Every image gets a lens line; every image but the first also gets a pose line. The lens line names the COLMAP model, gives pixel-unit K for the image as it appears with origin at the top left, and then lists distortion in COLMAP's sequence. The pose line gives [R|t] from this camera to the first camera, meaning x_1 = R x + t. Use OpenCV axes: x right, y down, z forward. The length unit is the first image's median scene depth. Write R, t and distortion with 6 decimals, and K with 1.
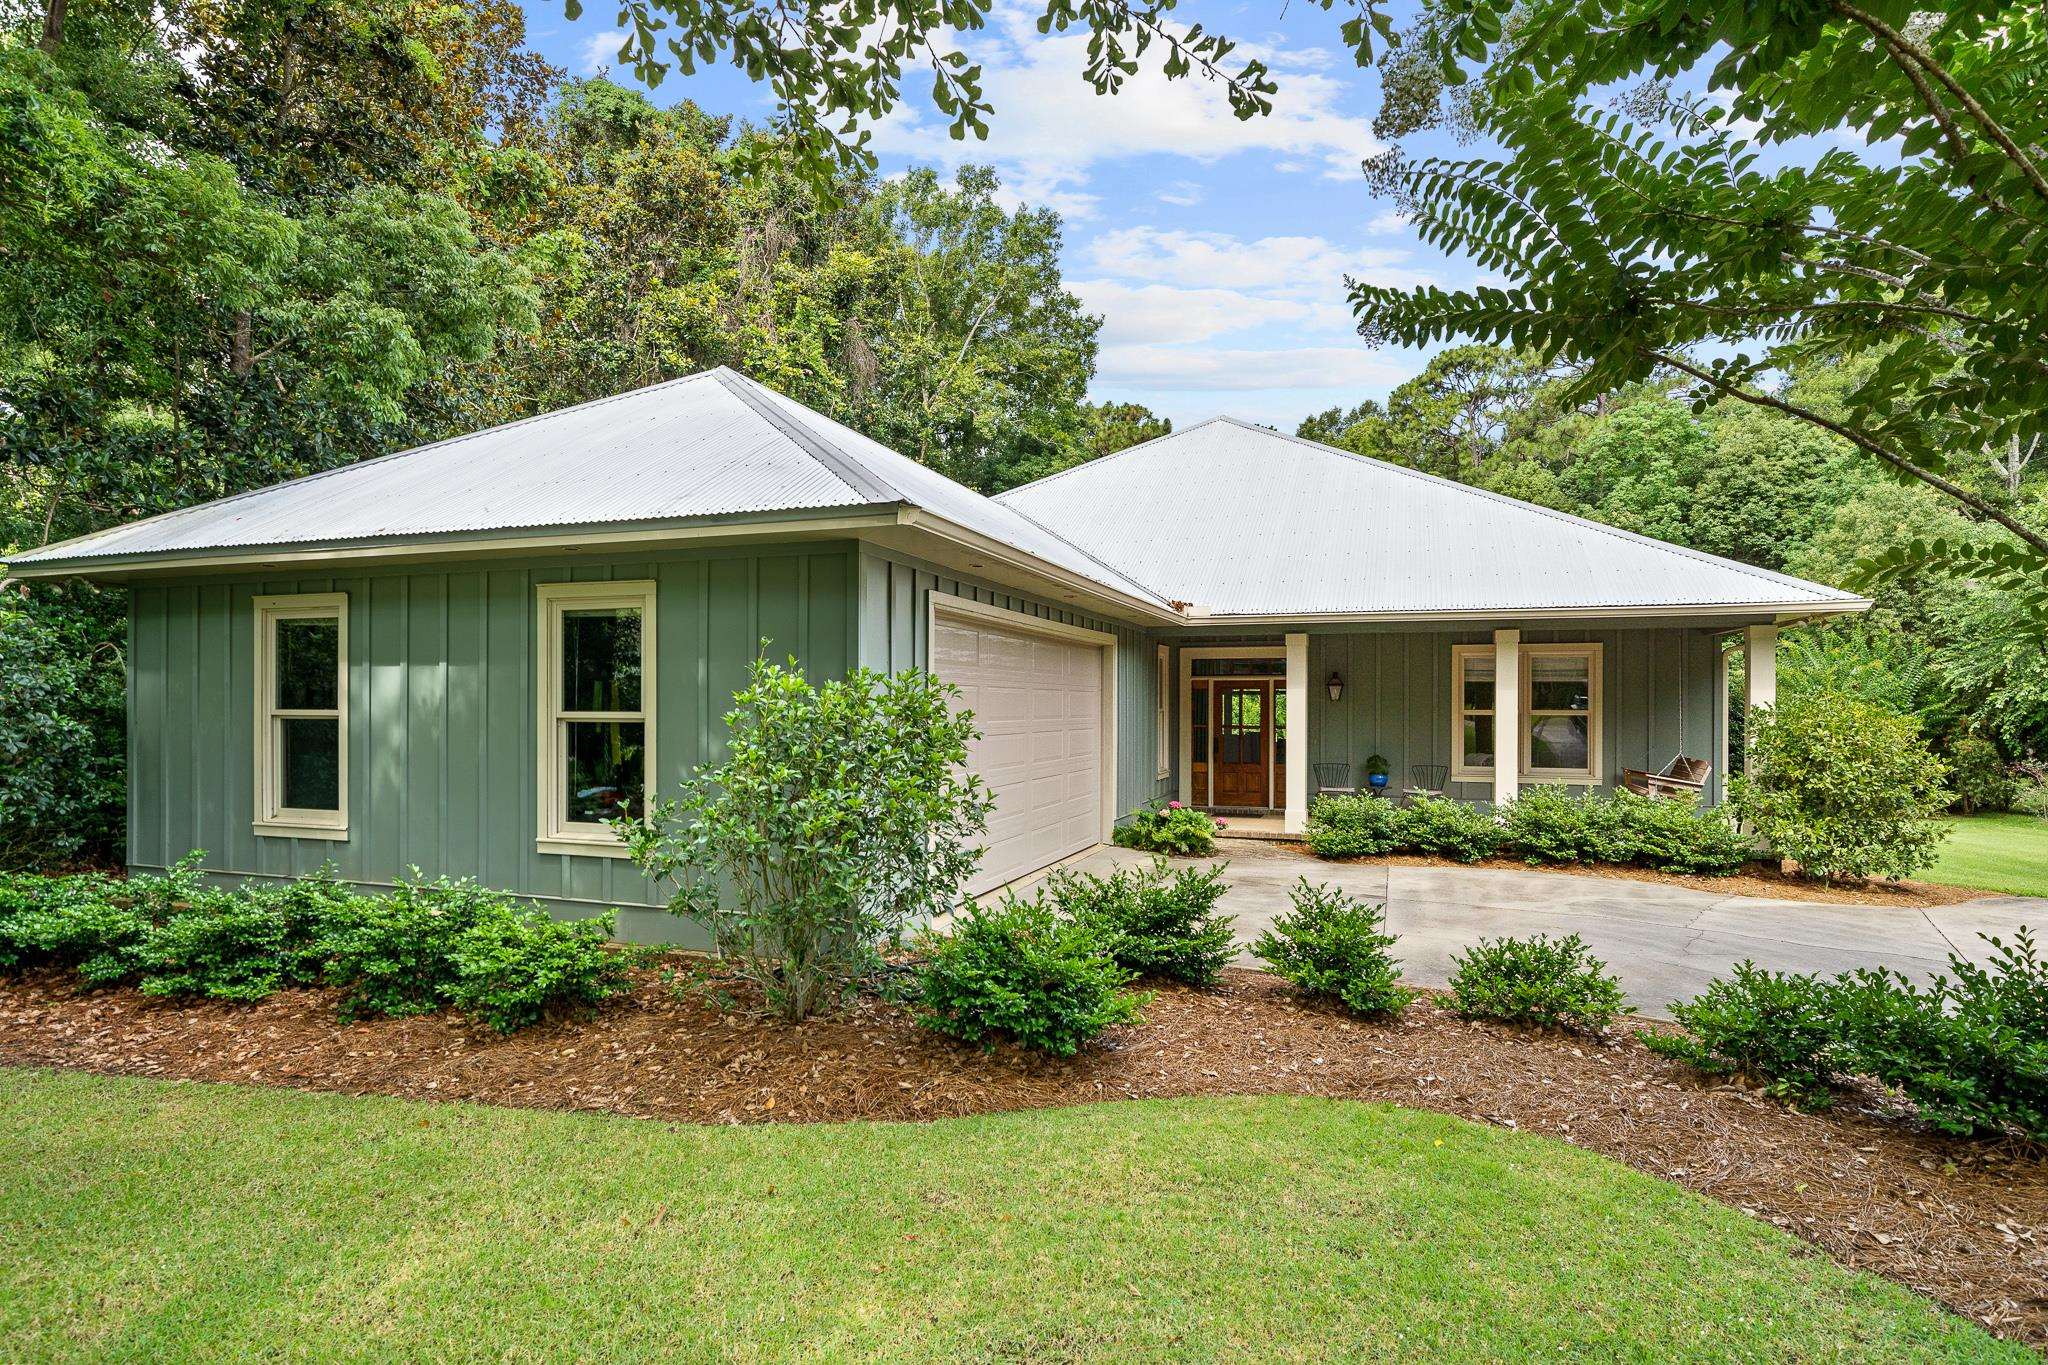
lens RADIAL K [[1022.4, 0, 1021.5], [0, 1022.4, 703.0], [0, 0, 1]] dist [0.000890, 0.000562]
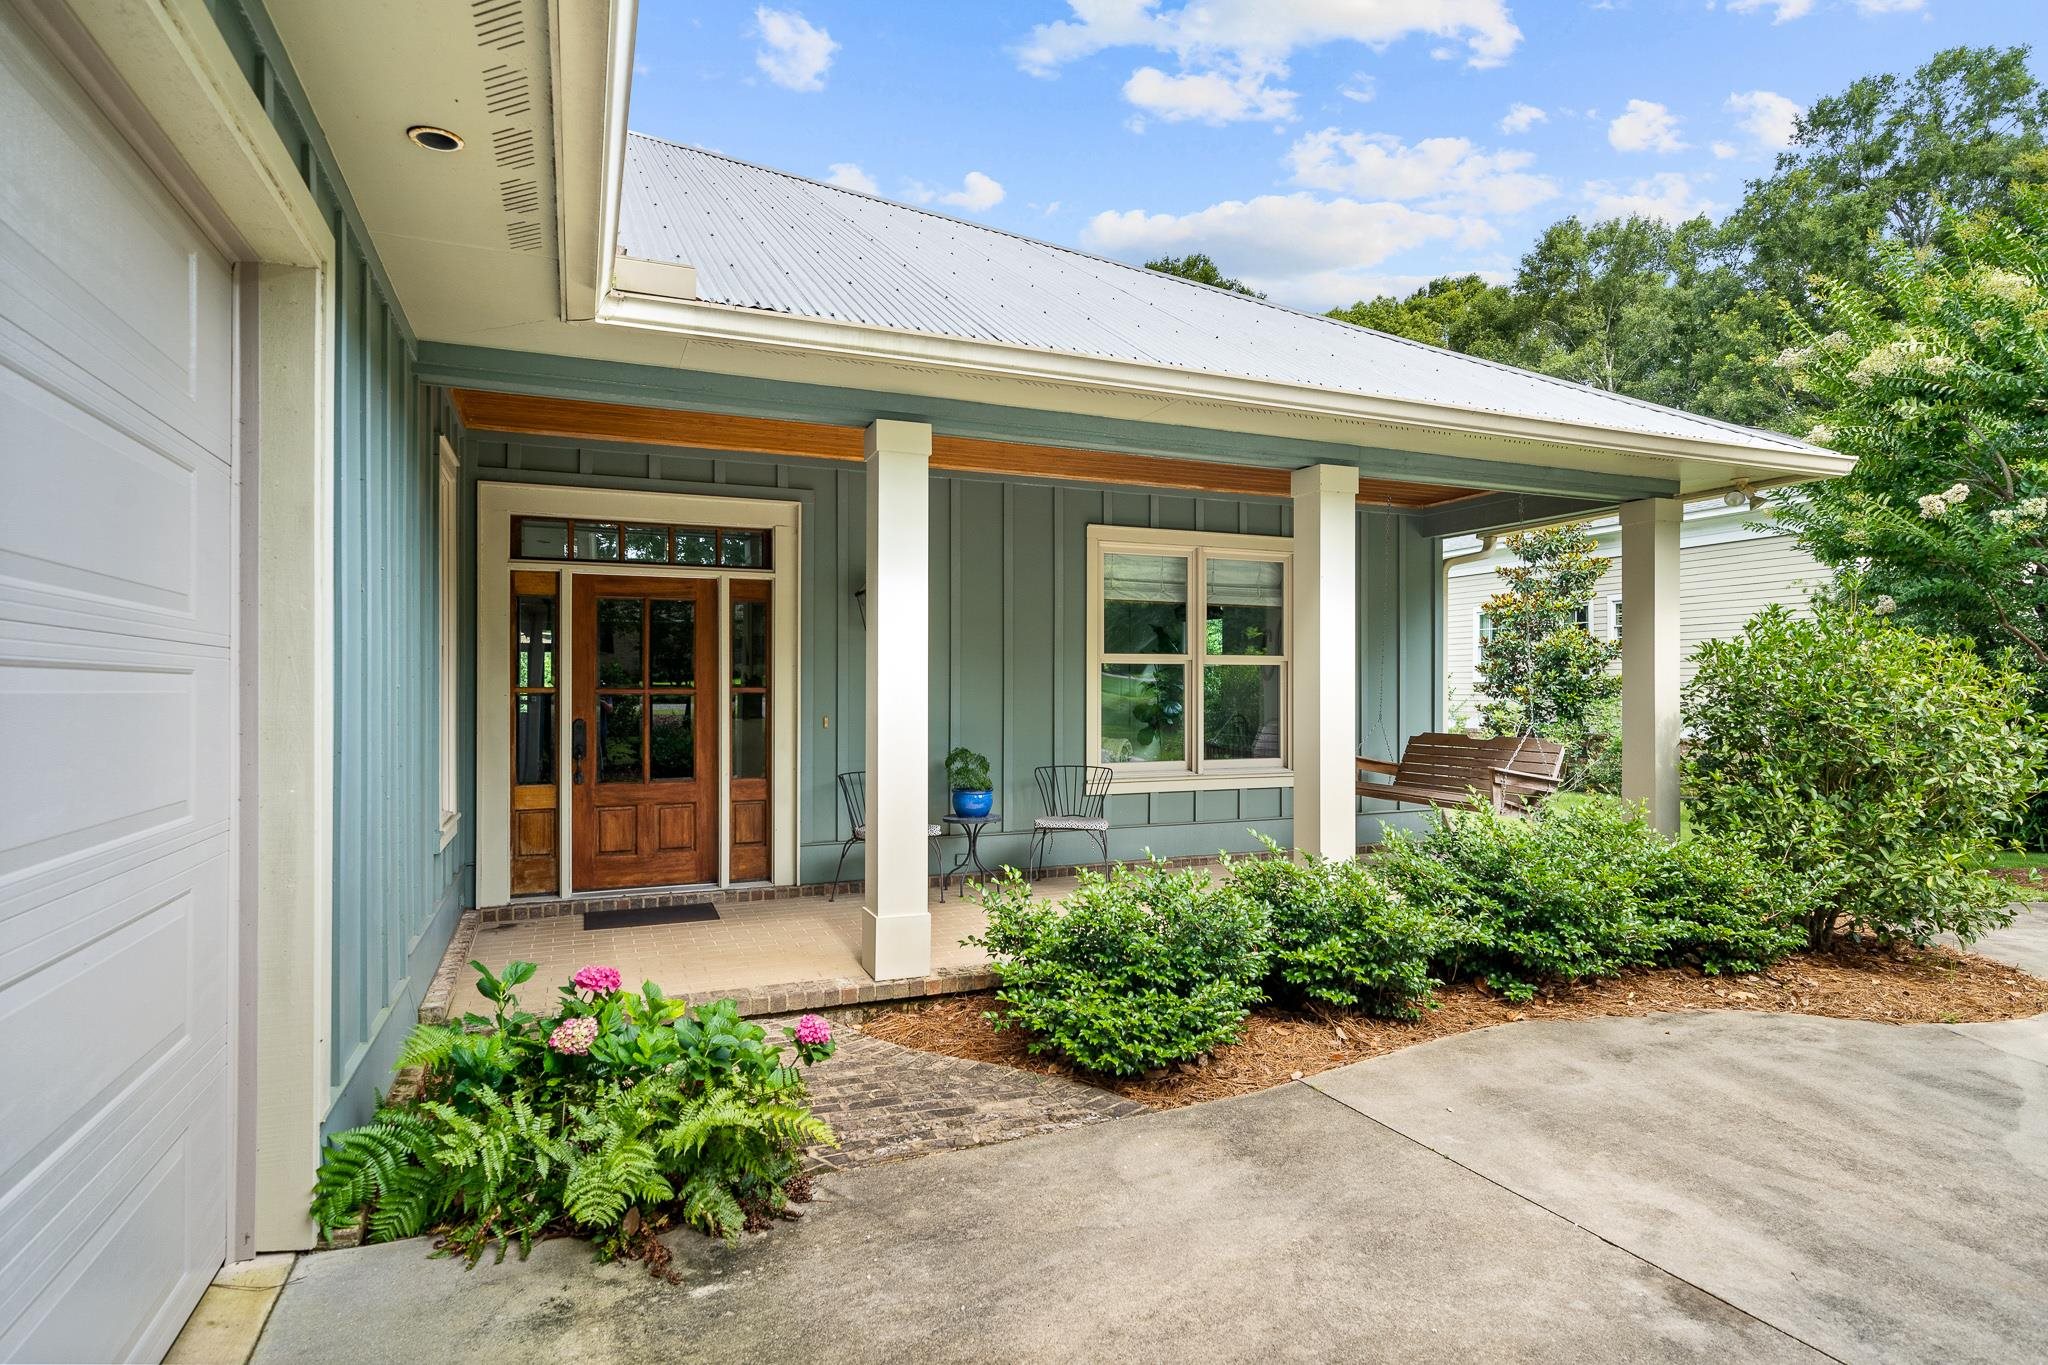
lens RADIAL K [[1059.6, 0, 1019.0], [0, 1059.6, 687.7], [0, 0, 1]] dist [-0.002204, -0.000079]
pose [[0.730560, -0.000749, 0.682848, 0.071464], [-0.000670, 0.999998, 0.001814, 0.040691], [-0.682849, -0.001783, 0.730558, 1.151375]]
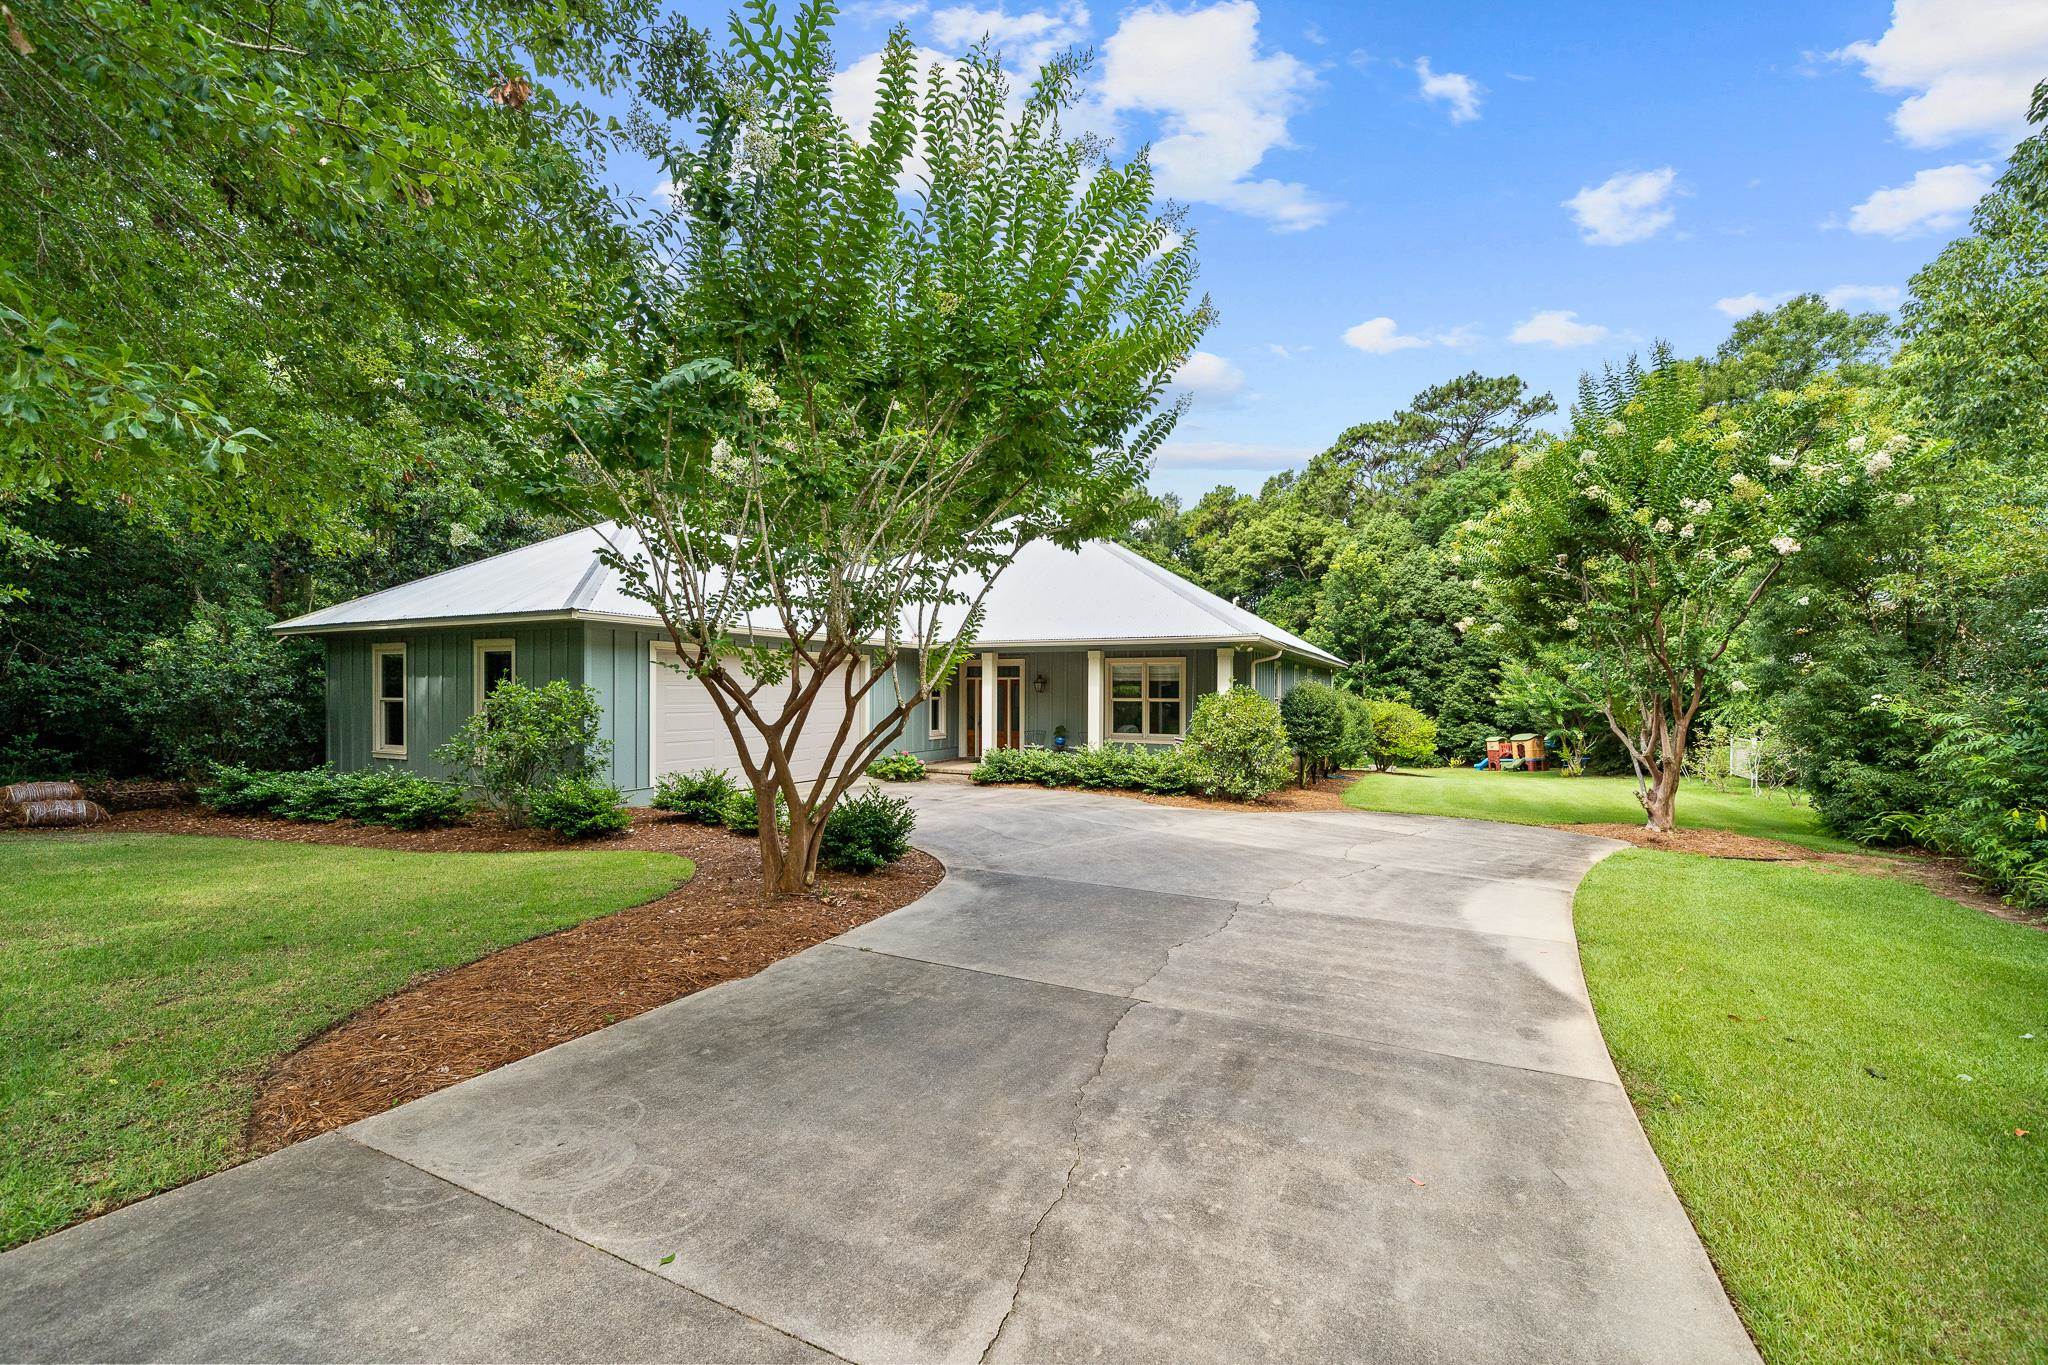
lens RADIAL K [[788.3, 0, 1031.7], [0, 788.3, 696.7], [0, 0, 1]] dist [0.000962, 0.000208]
pose [[0.993094, 0.001735, -0.117312, 0.822265], [-0.000837, 0.999970, 0.007705, -0.009469], [0.117322, -0.007554, 0.993065, -0.472059]]
